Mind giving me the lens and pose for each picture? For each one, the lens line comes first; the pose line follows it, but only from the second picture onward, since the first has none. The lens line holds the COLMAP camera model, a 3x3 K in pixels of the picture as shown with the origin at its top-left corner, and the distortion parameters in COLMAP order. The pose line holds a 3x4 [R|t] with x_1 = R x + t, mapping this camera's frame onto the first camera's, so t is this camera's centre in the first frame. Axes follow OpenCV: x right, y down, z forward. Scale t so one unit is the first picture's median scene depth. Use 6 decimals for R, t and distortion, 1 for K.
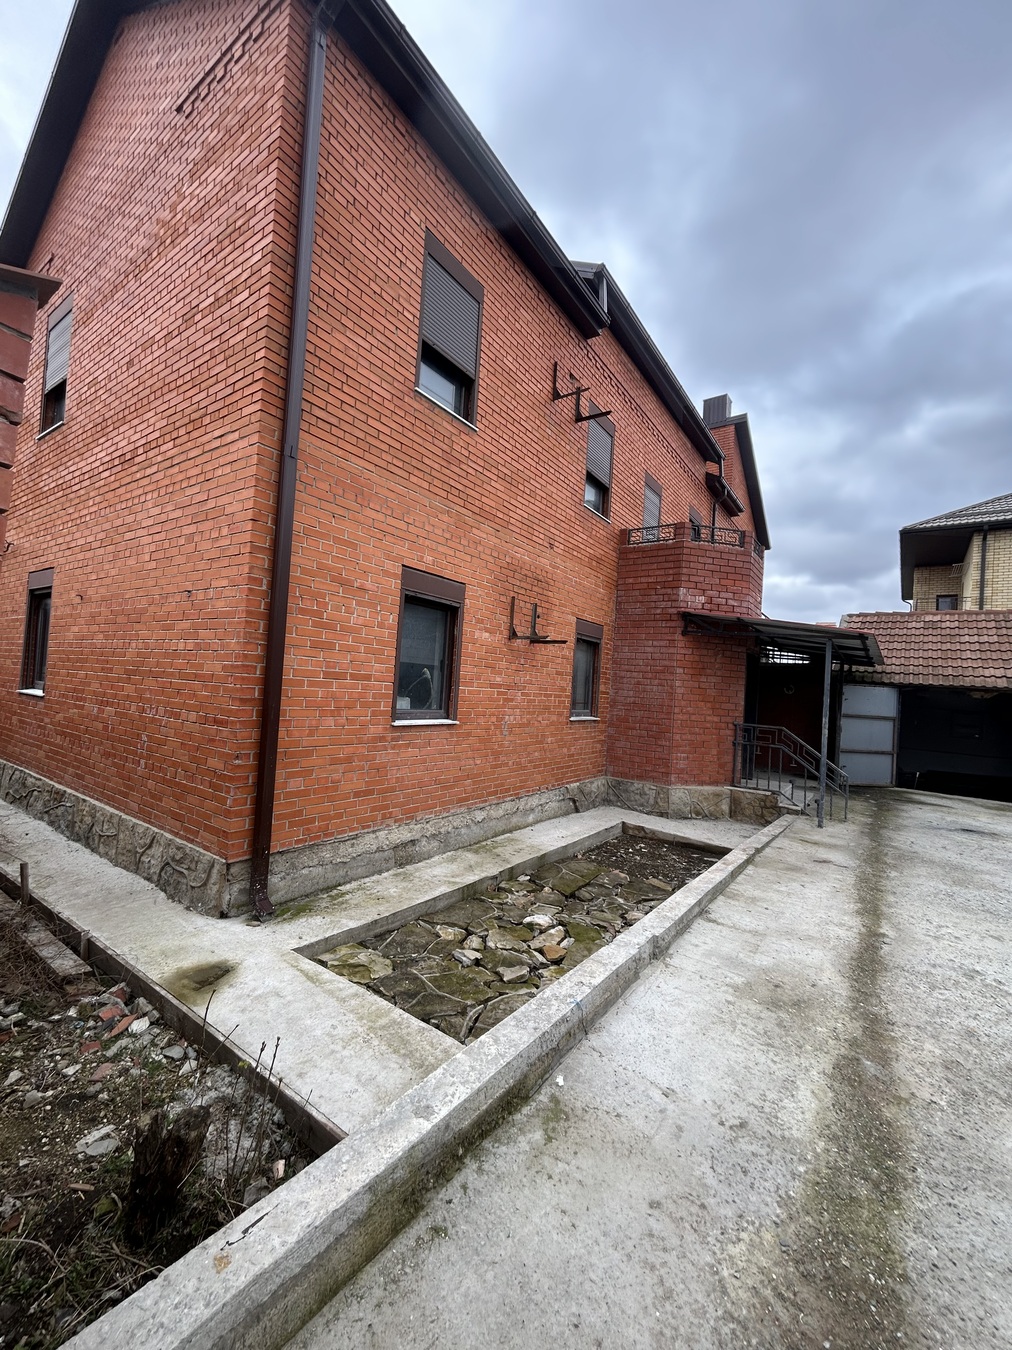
lens RADIAL K [[544.2, 0, 510.4], [0, 544.2, 674.1], [0, 0, 1]] dist [0.000399, -0.000054]
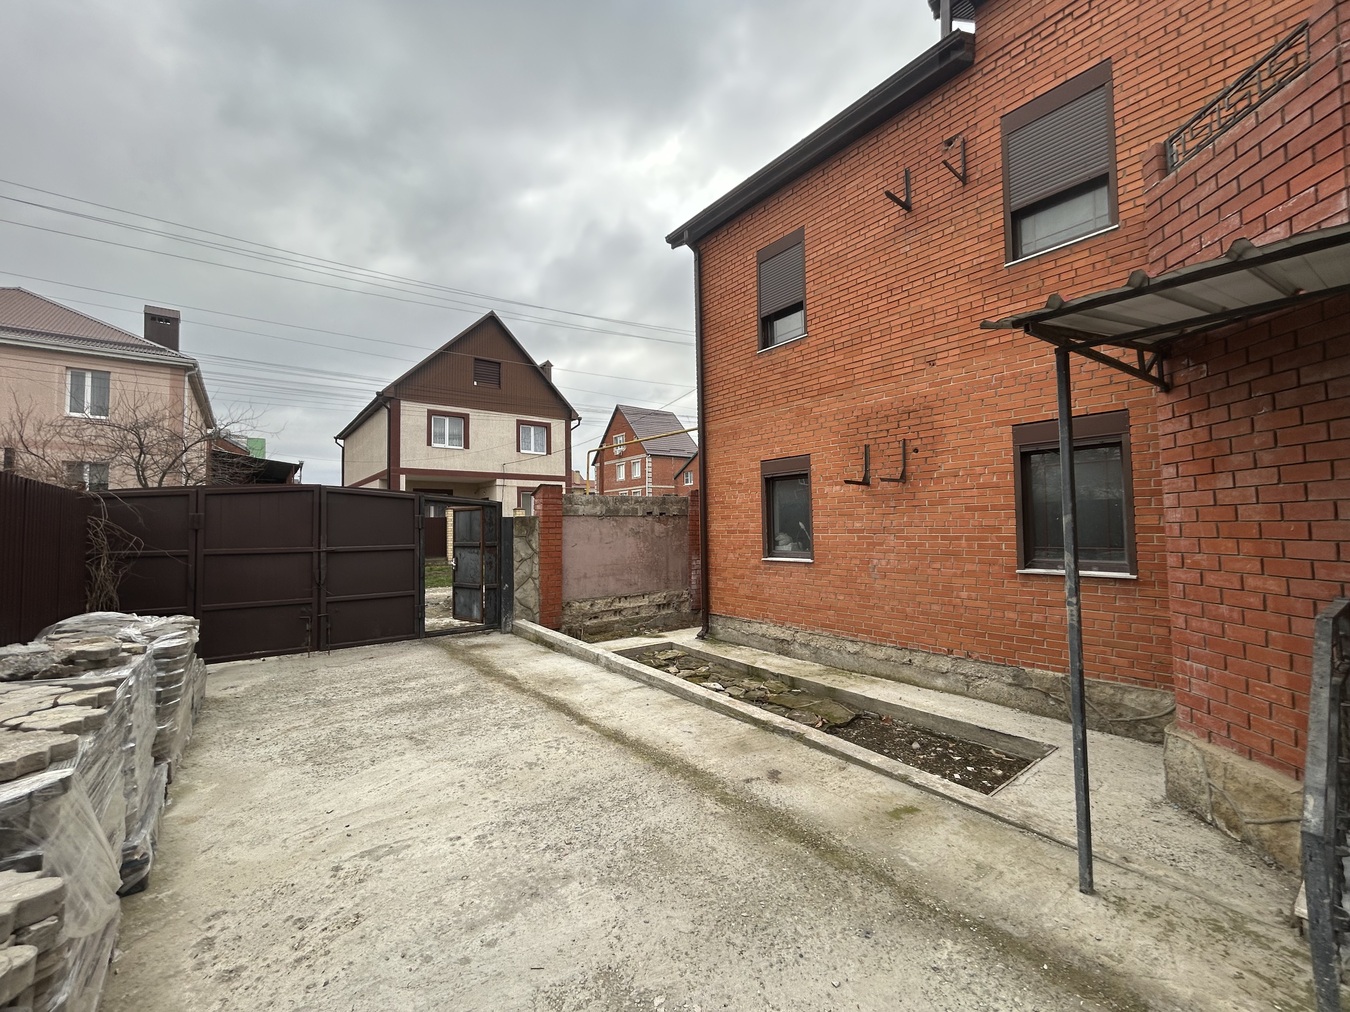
lens RADIAL K [[544.2, 0, 677.9], [0, 544.2, 505.4], [0, 0, 1]] dist [0.000399, -0.000054]
pose [[-0.291190, -0.095724, -0.951864, 1.345011], [0.021850, 0.994056, -0.106651, 0.094775], [0.956416, -0.051854, -0.287367, 1.166870]]
